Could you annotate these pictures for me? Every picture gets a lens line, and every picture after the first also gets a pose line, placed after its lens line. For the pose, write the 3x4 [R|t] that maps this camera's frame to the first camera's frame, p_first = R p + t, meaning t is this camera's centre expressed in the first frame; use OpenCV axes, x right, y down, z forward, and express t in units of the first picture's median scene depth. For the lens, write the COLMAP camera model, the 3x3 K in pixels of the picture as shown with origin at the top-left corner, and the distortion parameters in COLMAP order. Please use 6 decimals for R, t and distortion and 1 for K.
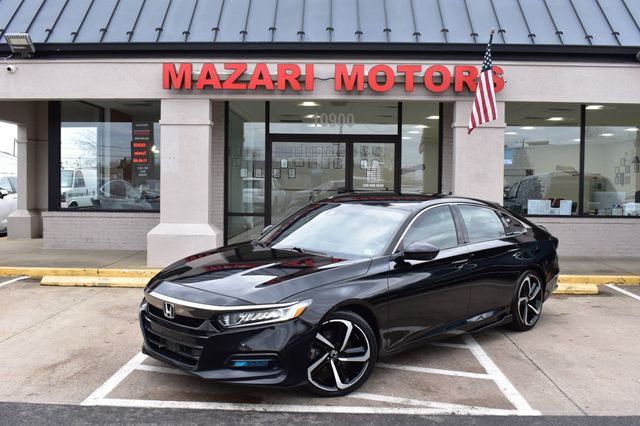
lens RADIAL K [[663.6, 0, 320.0], [0, 663.6, 213.0], [0, 0, 1]] dist [-0.067781, 0.008530]
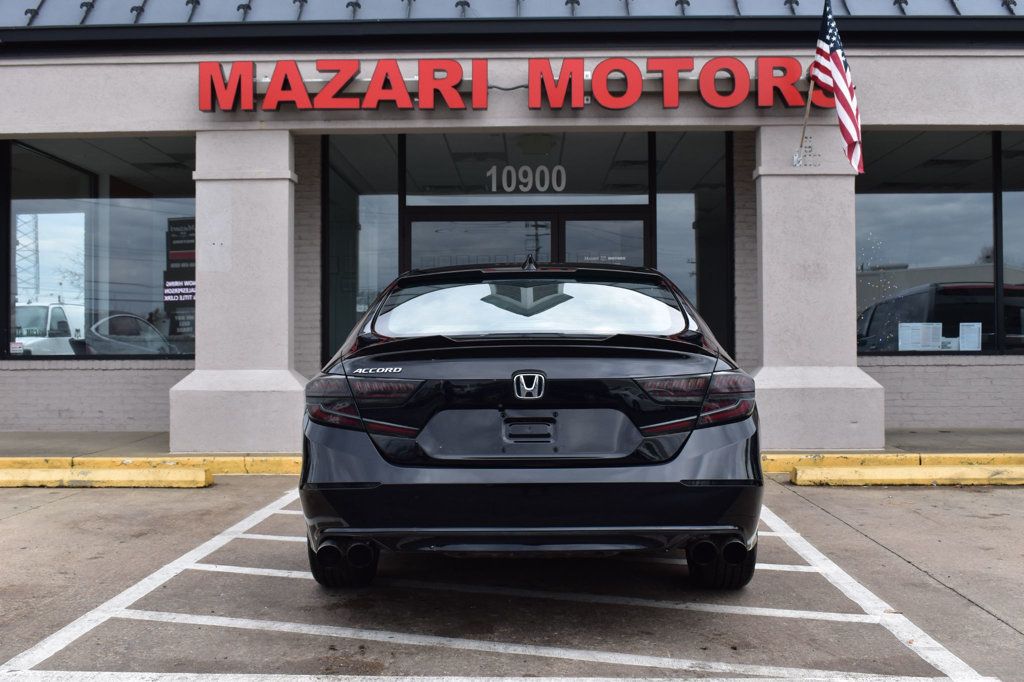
lens RADIAL K [[1173.0, 0, 512.0], [0, 1173.0, 341.0], [0, 0, 1]] dist [-0.059109, 0.011269]
pose [[0.999843, -0.016278, 0.006941, -0.000132], [0.016637, 0.998339, -0.055167, 0.048367], [-0.006032, 0.055274, 0.998453, 0.086648]]
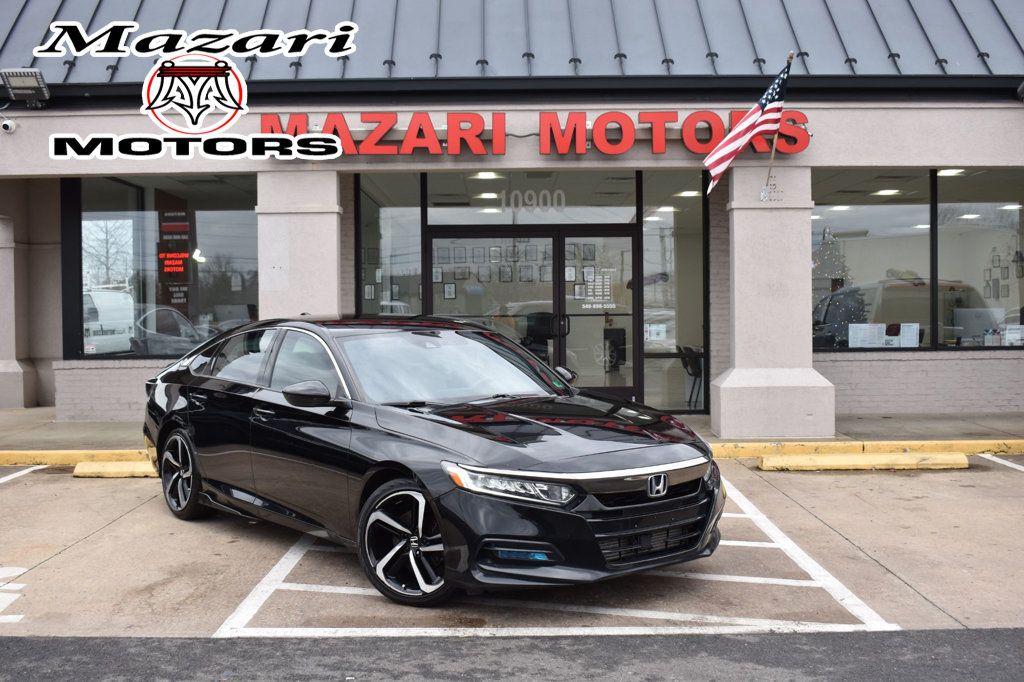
lens RADIAL K [[1150.0, 0, 512.0], [0, 1150.0, 341.0], [0, 0, 1]] dist [-0.053984, -0.004368]
pose [[0.999246, -0.021733, 0.032186, -0.042034], [0.022311, 0.999594, -0.017738, 0.009312], [-0.031788, 0.018442, 0.999324, -0.075199]]
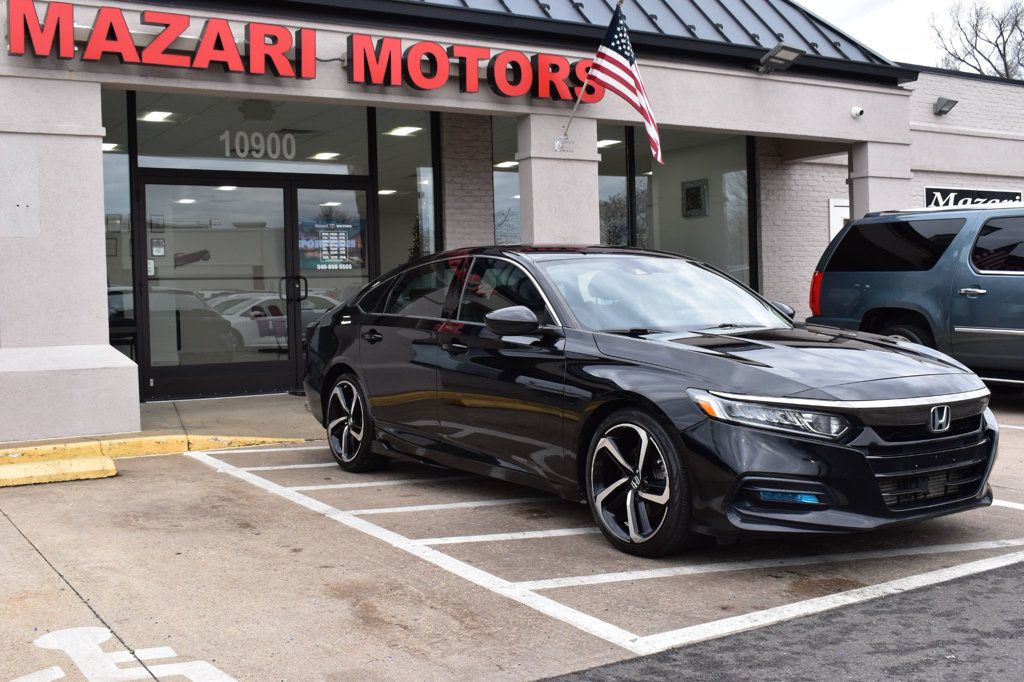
lens RADIAL K [[1161.7, 0, 512.0], [0, 1161.7, 341.0], [0, 0, 1]] dist [-0.045952, -0.002281]
pose [[0.828027, -0.053911, 0.558090, -0.402704], [0.061921, 0.998071, 0.004542, 0.028840], [-0.557258, 0.030796, 0.829768, 0.148970]]
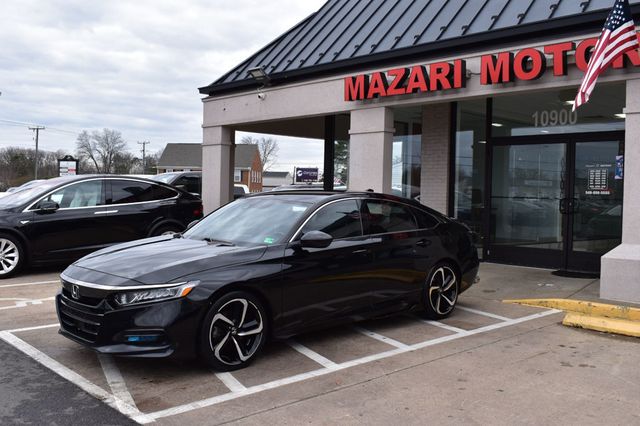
lens RADIAL K [[663.6, 0, 320.0], [0, 663.6, 213.0], [0, 0, 1]] dist [-0.067781, 0.008530]
pose [[0.692433, 0.021532, -0.721161, 0.515634], [-0.042295, 0.999047, -0.010781, 0.008094], [0.720242, 0.037967, 0.692684, 0.223431]]
